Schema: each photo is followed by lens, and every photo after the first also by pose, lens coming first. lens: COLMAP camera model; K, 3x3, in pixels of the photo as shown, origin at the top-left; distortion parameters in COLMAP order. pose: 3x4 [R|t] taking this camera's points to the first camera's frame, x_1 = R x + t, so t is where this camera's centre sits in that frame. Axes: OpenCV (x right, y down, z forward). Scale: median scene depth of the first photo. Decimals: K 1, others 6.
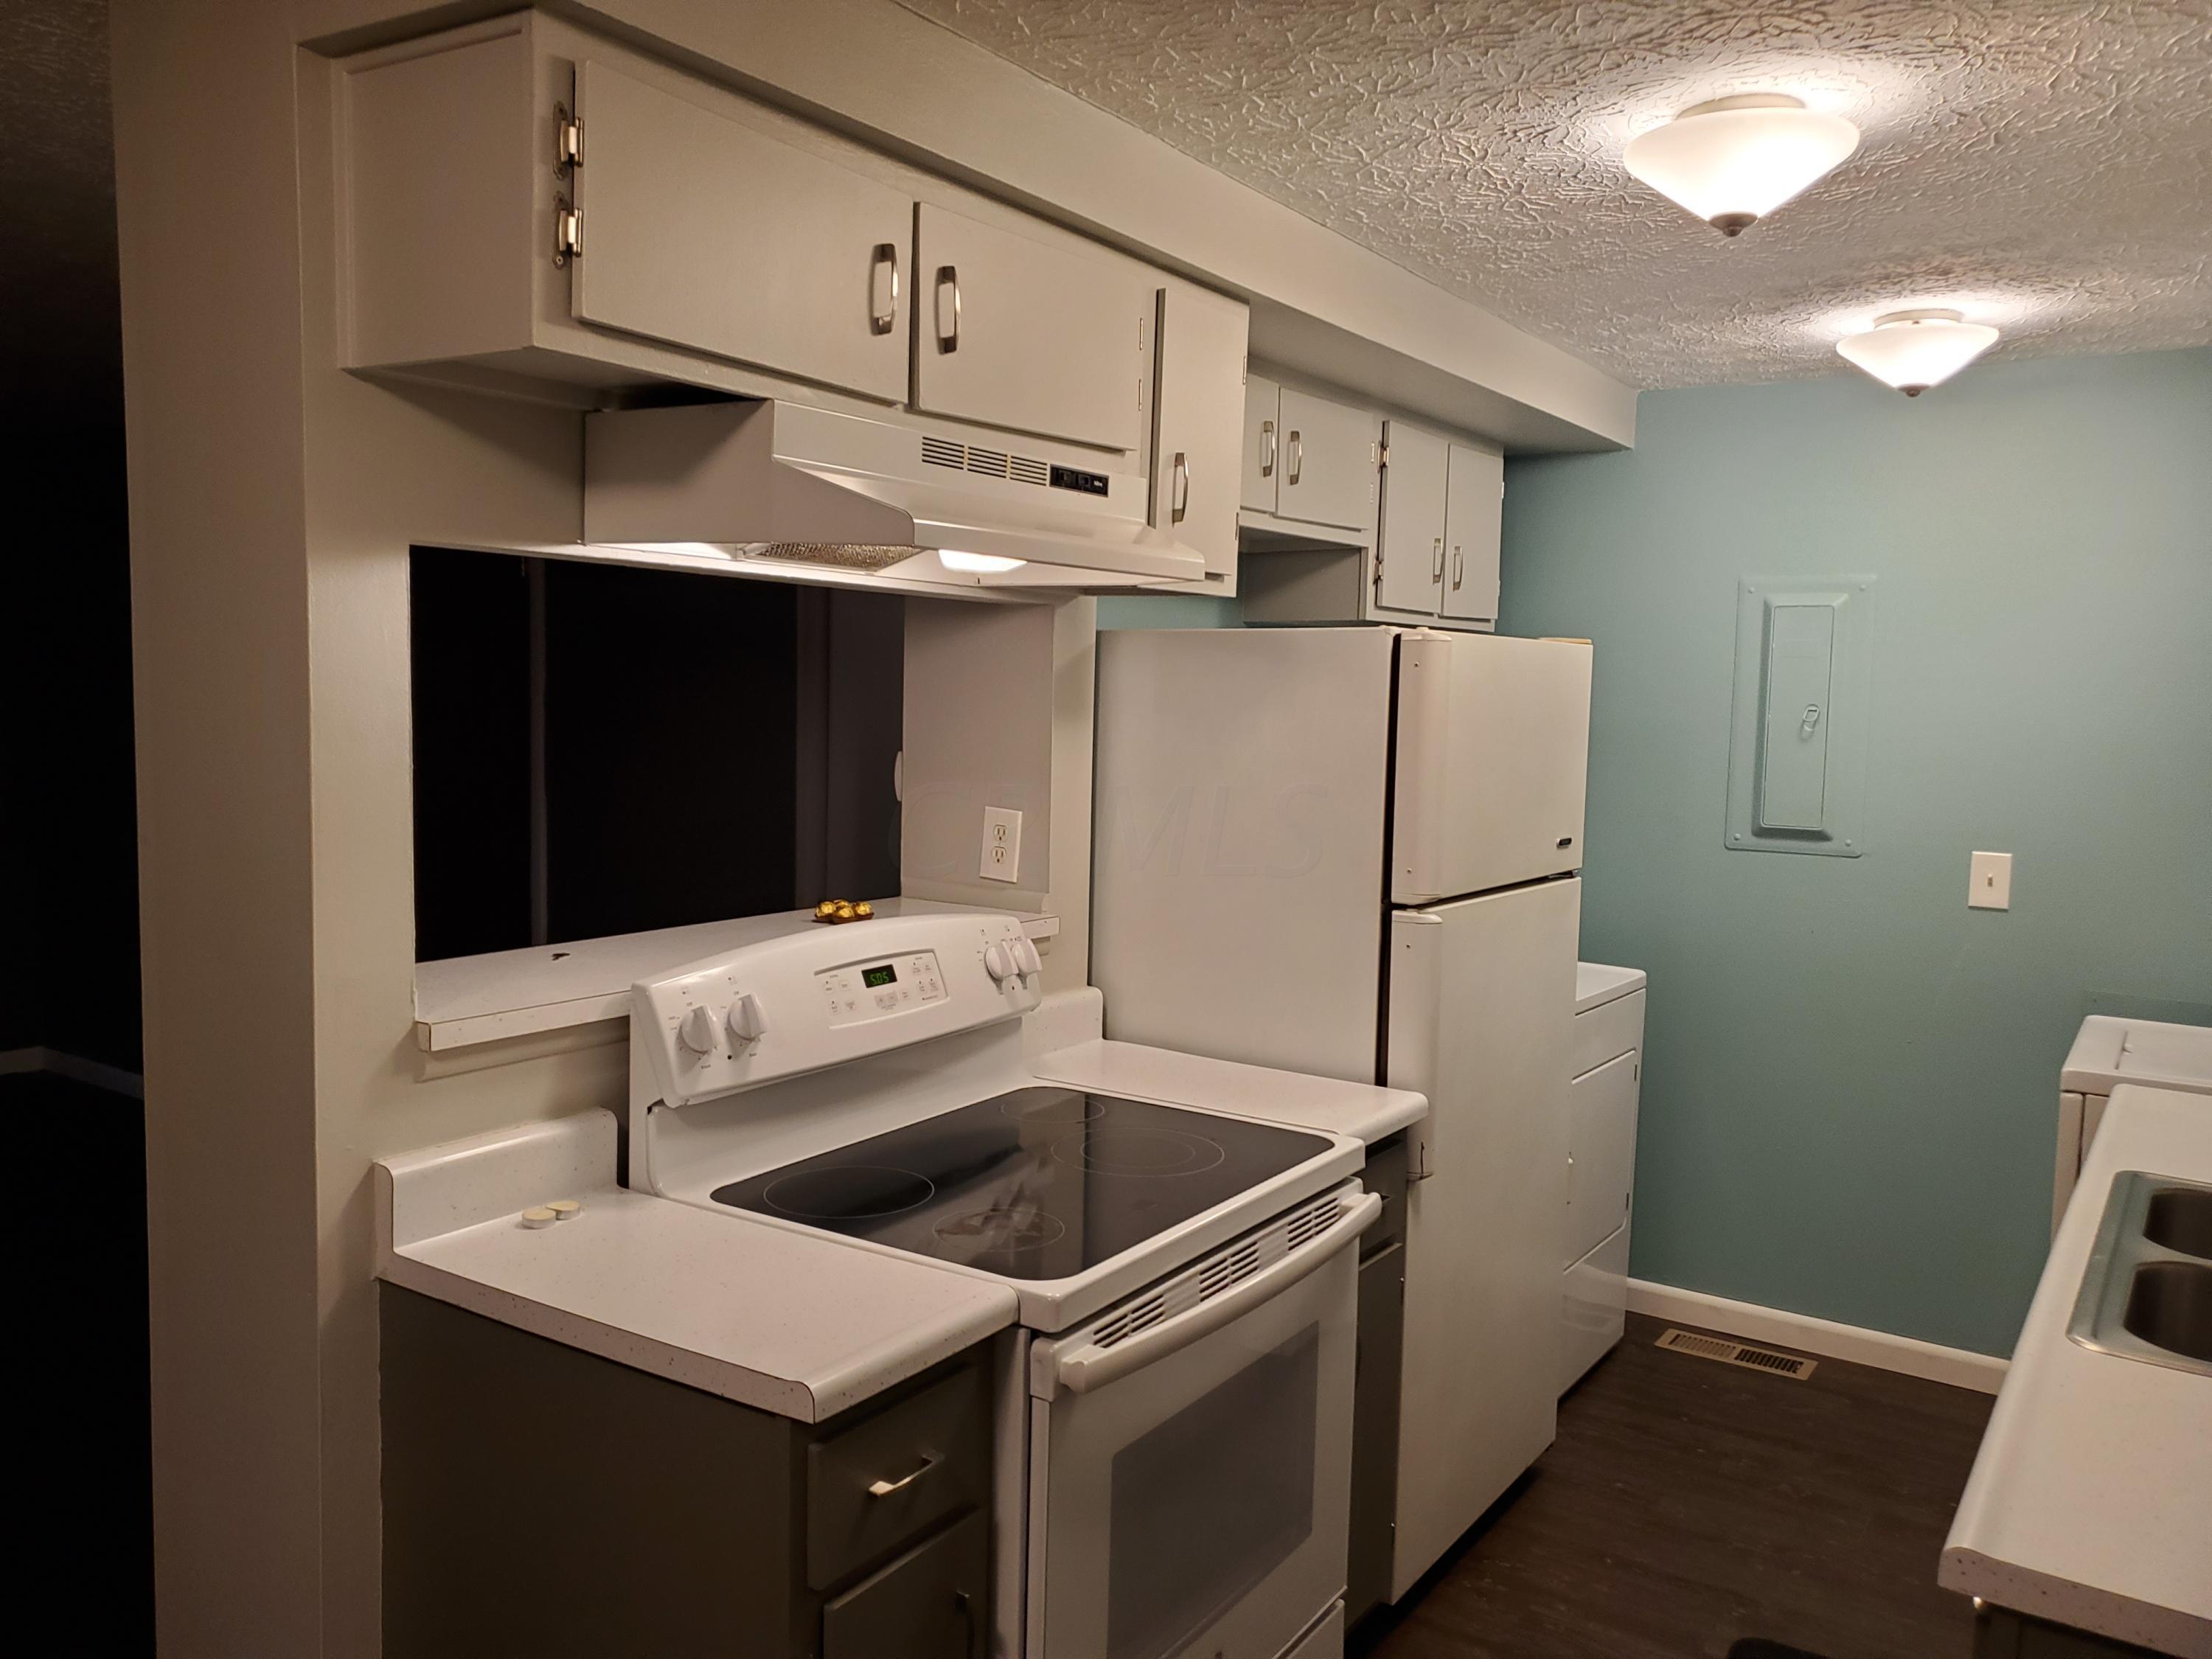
lens RADIAL K [[1717.7, 0, 1102.2], [0, 1717.7, 834.0], [0, 0, 1]] dist [0.124328, -0.276294]
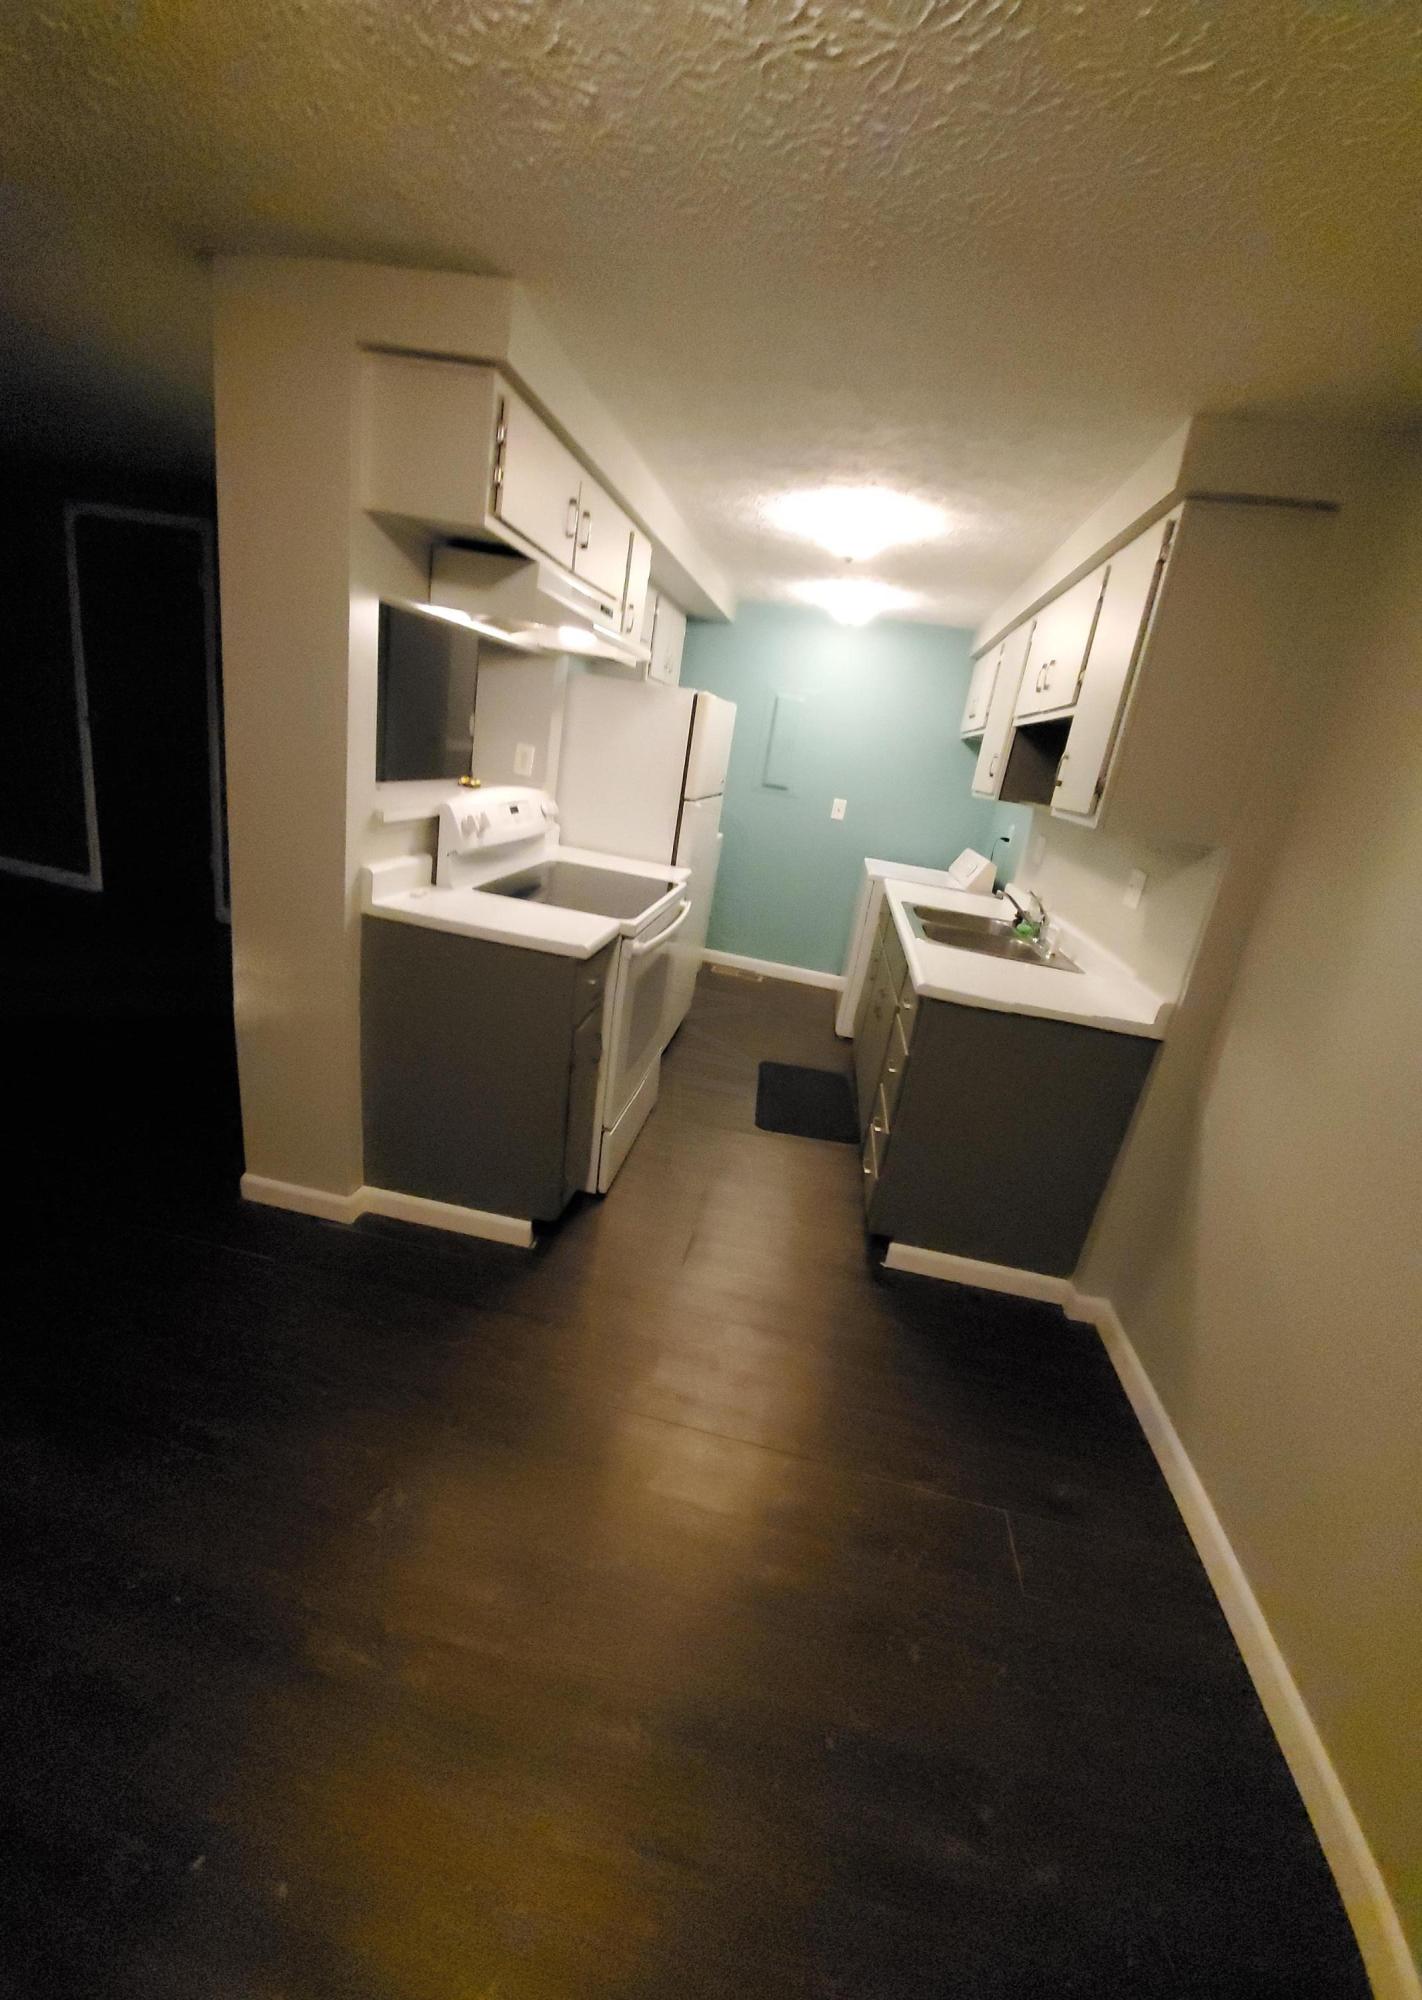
lens RADIAL K [[771.5, 0, 734.3], [0, 771.5, 949.7], [0, 0, 1]] dist [0.023162, -0.000003]
pose [[0.902496, -0.001621, 0.430694, -0.301212], [-0.091242, 0.976576, 0.194867, 0.031991], [-0.420922, -0.215164, 0.881209, -0.140233]]
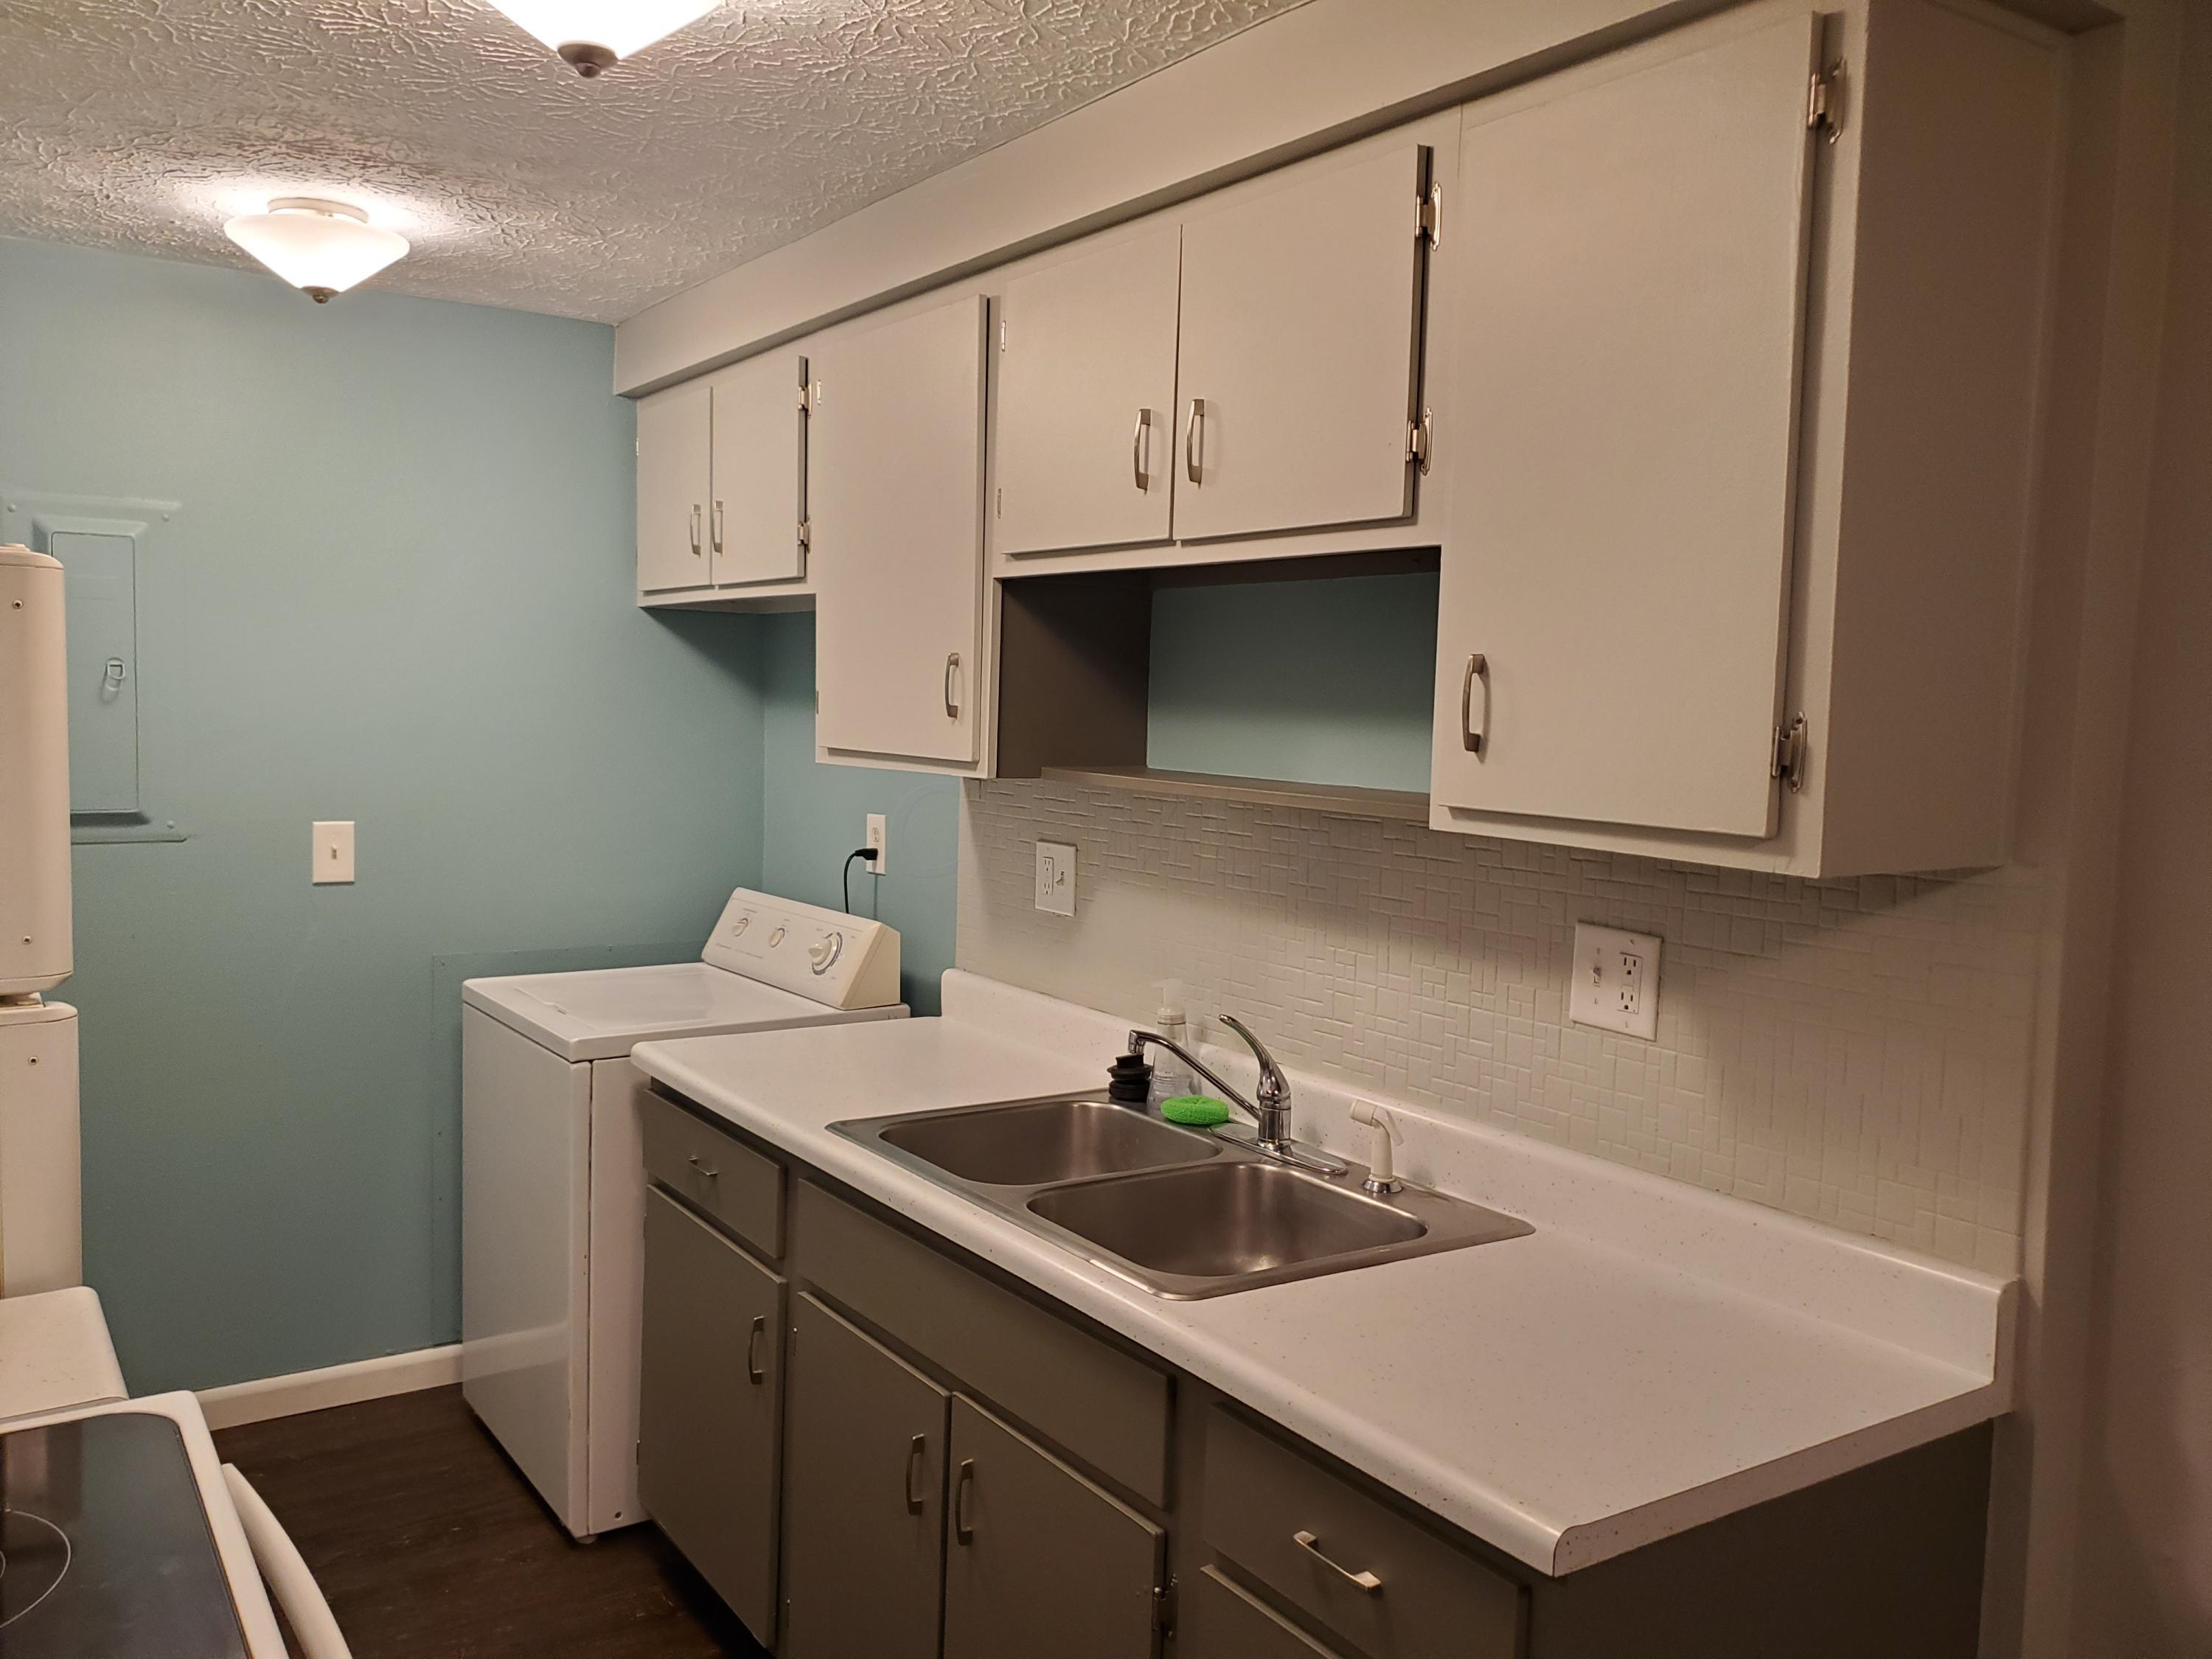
lens RADIAL K [[1717.7, 0, 1102.2], [0, 1717.7, 834.0], [0, 0, 1]] dist [0.124328, -0.276294]
pose [[0.393857, -0.091882, 0.914568, -0.264710], [0.058635, 0.995476, 0.074760, -0.044336], [-0.917299, 0.024181, 0.397463, 0.437135]]
